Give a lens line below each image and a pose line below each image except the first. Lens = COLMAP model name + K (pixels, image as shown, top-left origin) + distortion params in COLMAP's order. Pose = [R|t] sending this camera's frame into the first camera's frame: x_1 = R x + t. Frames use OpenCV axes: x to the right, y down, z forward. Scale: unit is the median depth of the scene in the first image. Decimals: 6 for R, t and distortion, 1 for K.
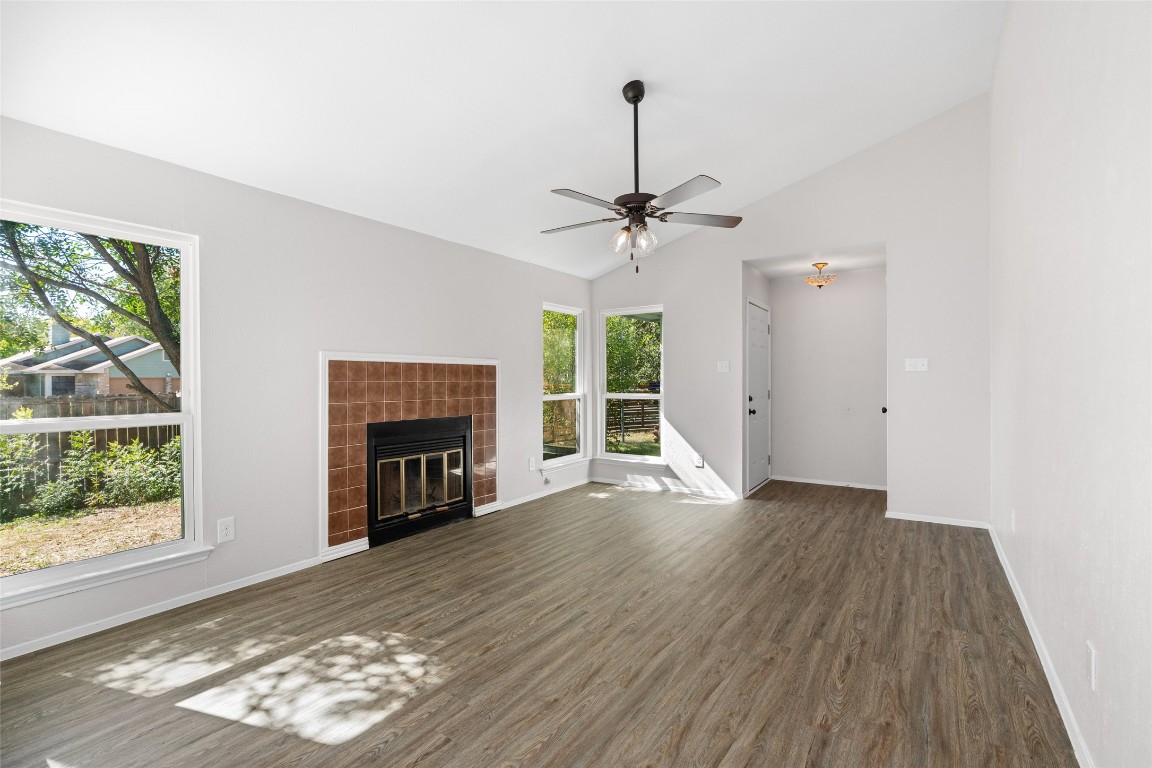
lens RADIAL K [[517.2, 0, 579.6], [0, 517.2, 381.3], [0, 0, 1]] dist [-0.019834, 0.004177]
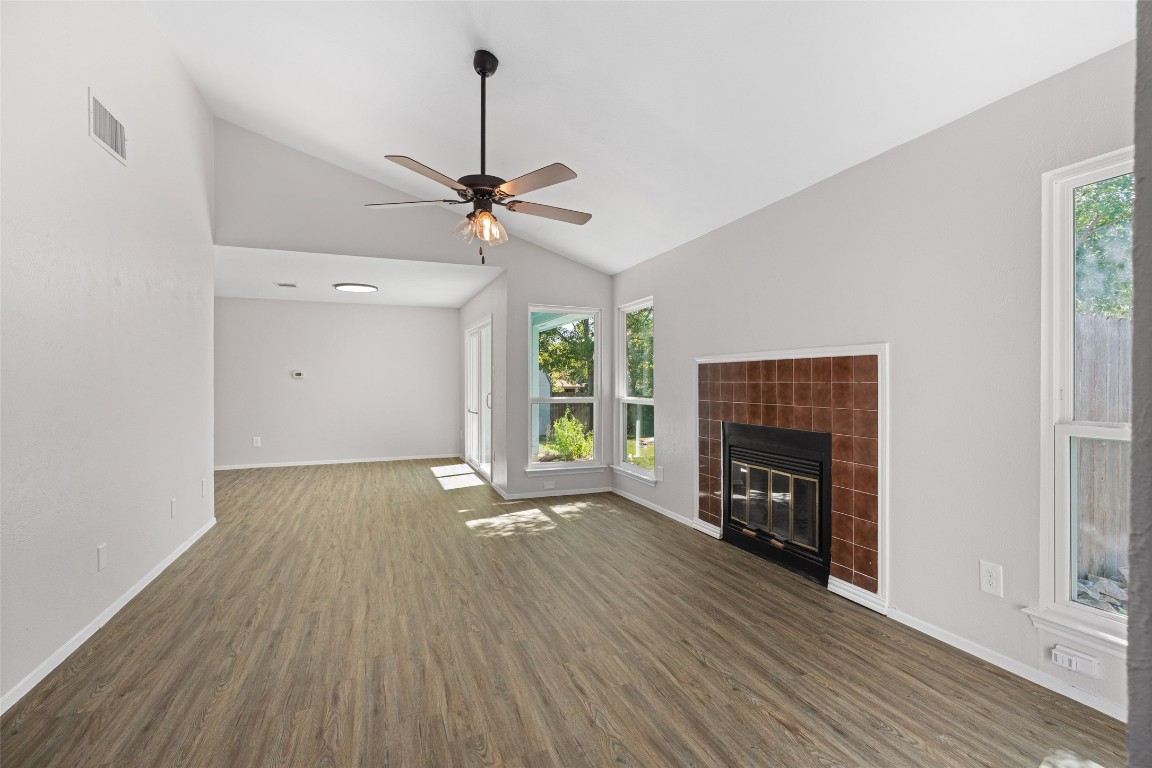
lens RADIAL K [[517.2, 0, 576.4], [0, 517.2, 382.0], [0, 0, 1]] dist [-0.019834, 0.004177]
pose [[-0.563837, 0.006821, -0.825858, 0.893655], [0.004183, 0.999977, 0.005403, -0.009562], [0.825875, -0.000408, -0.563853, 1.912863]]
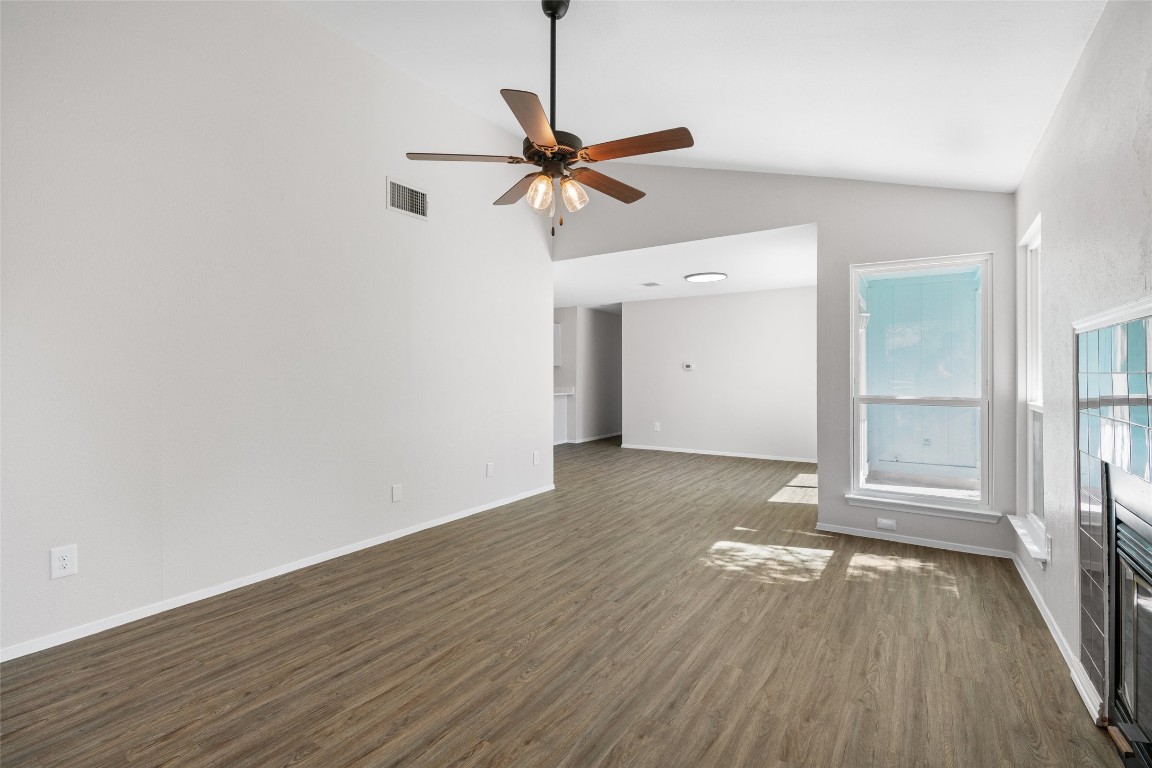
lens RADIAL K [[517.2, 0, 575.8], [0, 517.2, 379.1], [0, 0, 1]] dist [-0.019834, 0.004177]
pose [[-0.999908, 0.008742, -0.010336, 0.101108], [0.008635, 0.999909, 0.010360, -0.003635], [0.010426, 0.010270, -0.999893, 2.059726]]
